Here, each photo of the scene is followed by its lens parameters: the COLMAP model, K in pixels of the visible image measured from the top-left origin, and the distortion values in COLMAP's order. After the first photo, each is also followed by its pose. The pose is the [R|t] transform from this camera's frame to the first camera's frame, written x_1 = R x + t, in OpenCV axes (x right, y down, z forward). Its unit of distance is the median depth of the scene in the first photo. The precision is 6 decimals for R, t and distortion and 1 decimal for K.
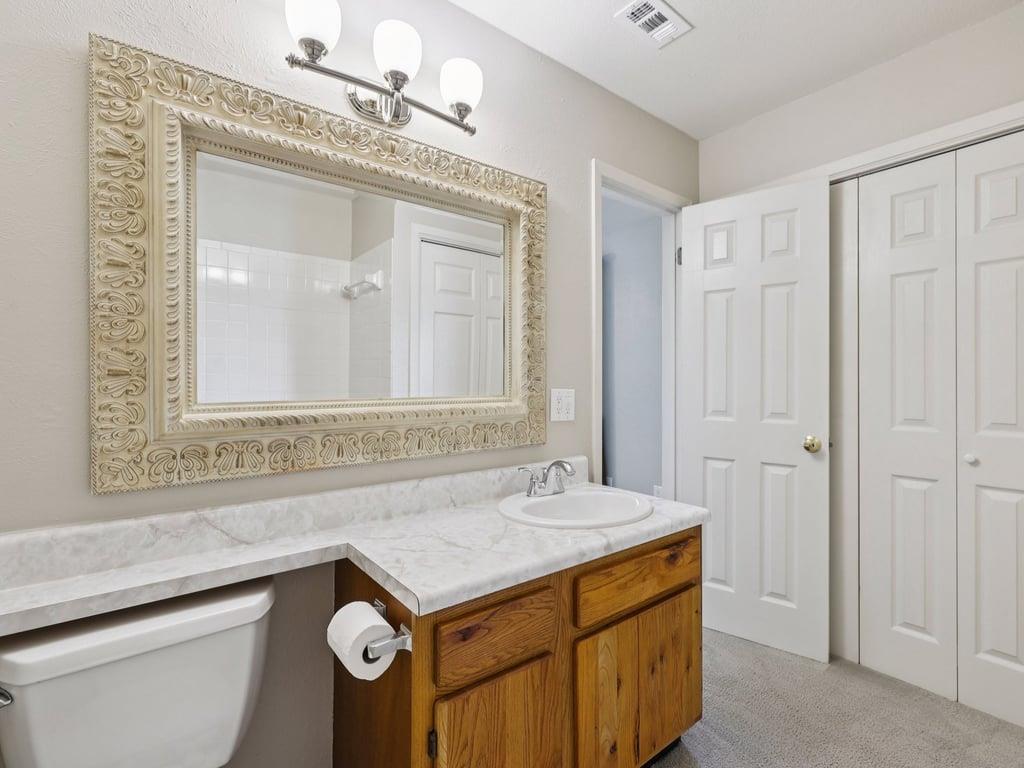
lens RADIAL K [[487.9, 0, 515.8], [0, 487.9, 382.9], [0, 0, 1]] dist [-0.000444, 0.000721]
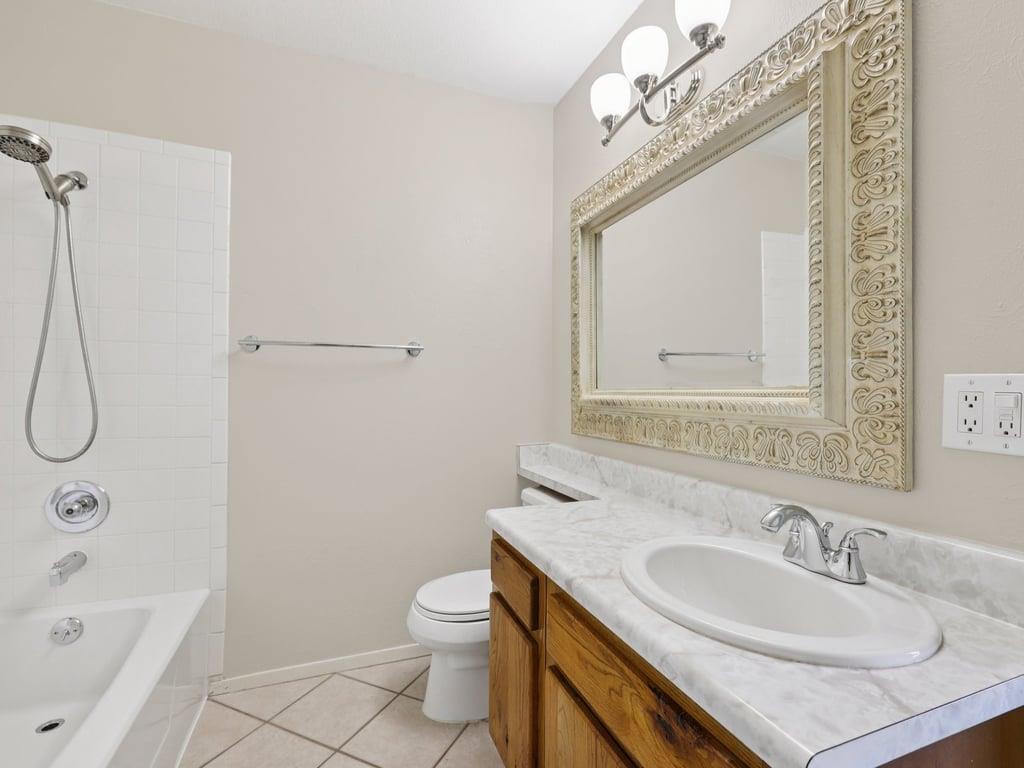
lens RADIAL K [[489.6, 0, 512.0], [0, 489.6, 391.9], [0, 0, 1]] dist [-0.001523, 0.001678]
pose [[-0.304746, 0.003493, -0.952427, 0.843490], [-0.002577, 0.999987, 0.004492, 0.038048], [0.952430, 0.003824, -0.304733, 1.044188]]
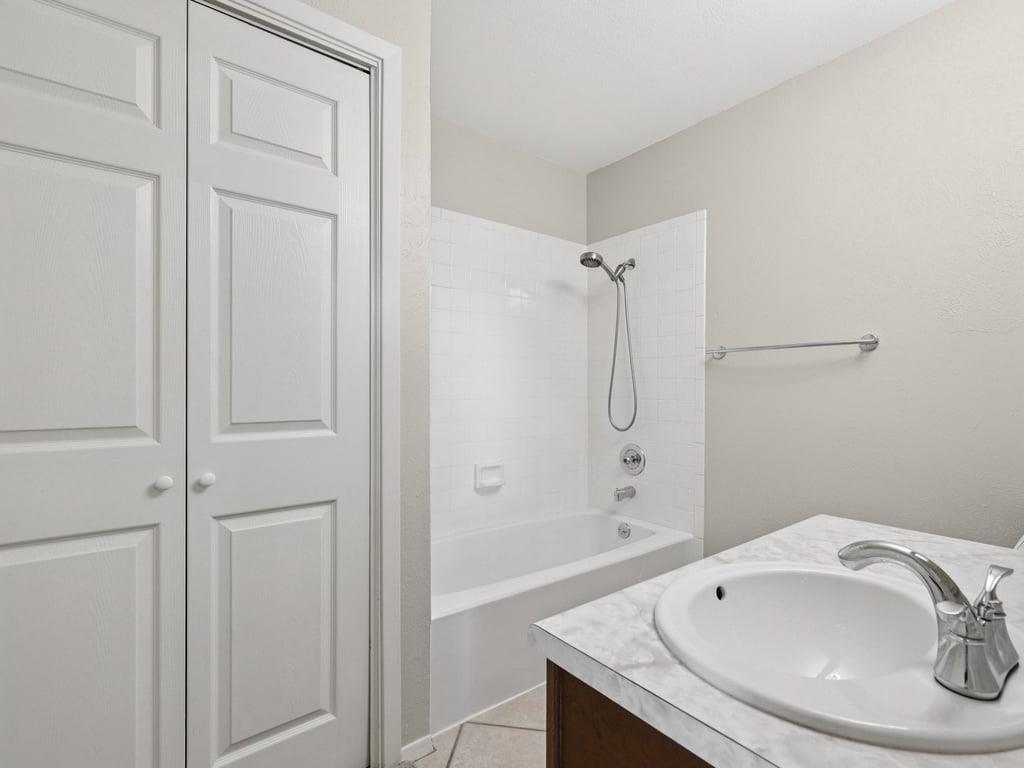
lens RADIAL K [[488.4, 0, 515.6], [0, 488.4, 385.6], [0, 0, 1]] dist [-0.001335, 0.000810]
pose [[-0.999803, 0.001654, 0.019762, 0.456630], [0.001490, 0.999964, -0.008318, 0.043725], [-0.019775, -0.008287, -0.999770, 1.673487]]
